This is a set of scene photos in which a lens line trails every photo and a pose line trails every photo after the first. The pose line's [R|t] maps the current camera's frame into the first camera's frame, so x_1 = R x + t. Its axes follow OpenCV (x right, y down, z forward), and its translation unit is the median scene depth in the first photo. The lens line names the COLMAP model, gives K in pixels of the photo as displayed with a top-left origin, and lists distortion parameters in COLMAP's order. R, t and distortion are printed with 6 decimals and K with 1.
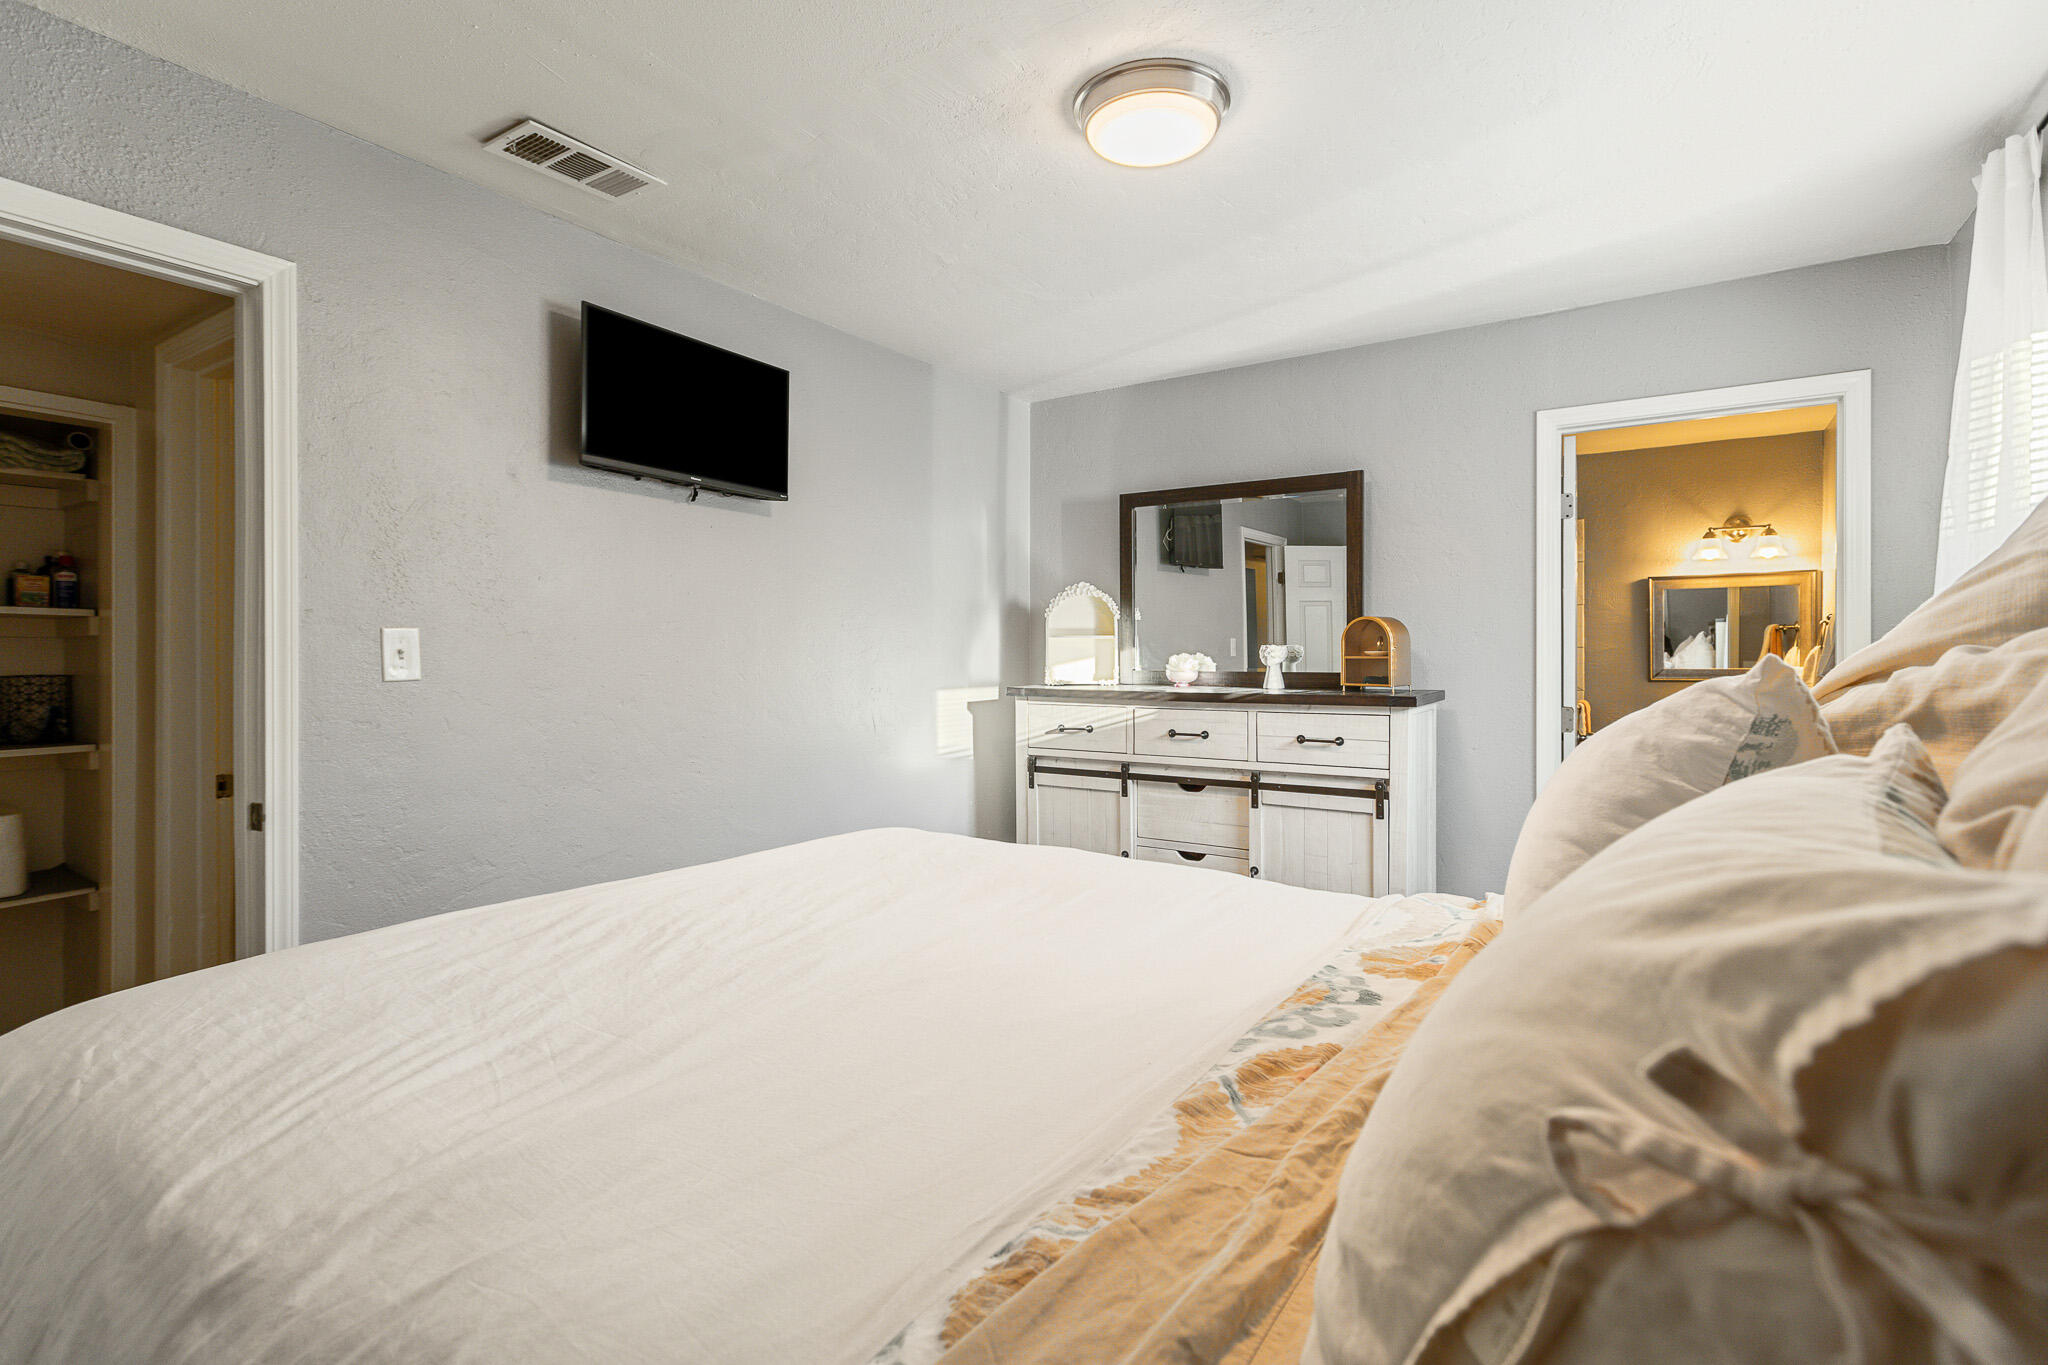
lens RADIAL K [[943.0, 0, 1018.1], [0, 943.0, 660.5], [0, 0, 1]] dist [-0.000627, 0.000044]
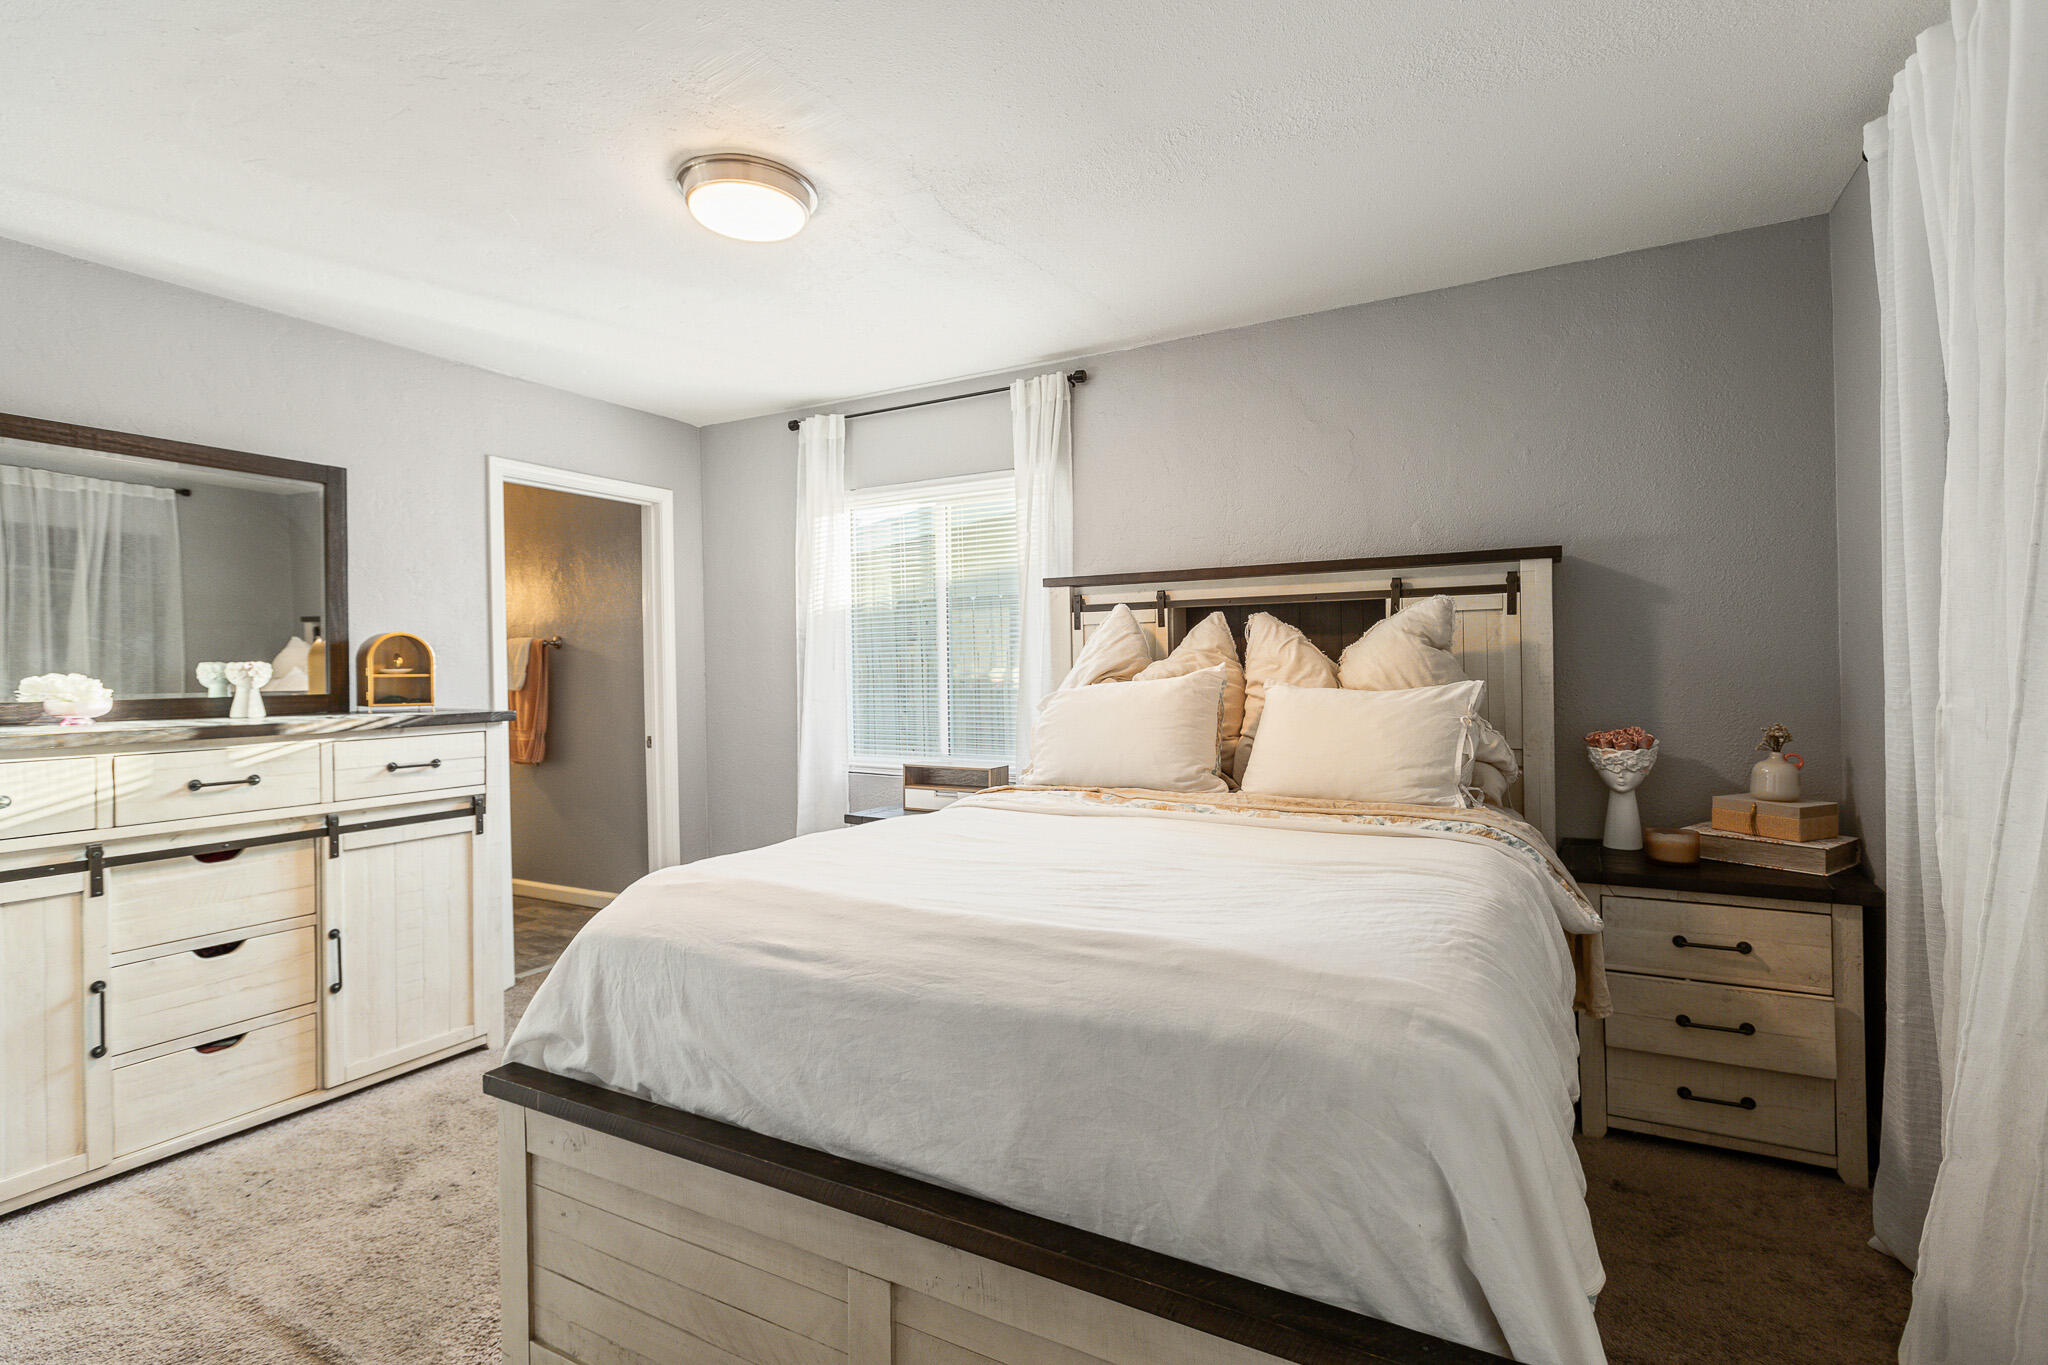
lens RADIAL K [[943.0, 0, 1018.1], [0, 943.0, 660.5], [0, 0, 1]] dist [-0.000627, 0.000044]
pose [[-0.053389, 0.010234, 0.998521, -0.604752], [0.019001, 0.999777, -0.009231, 0.002160], [-0.998393, 0.018480, -0.053572, 0.439127]]
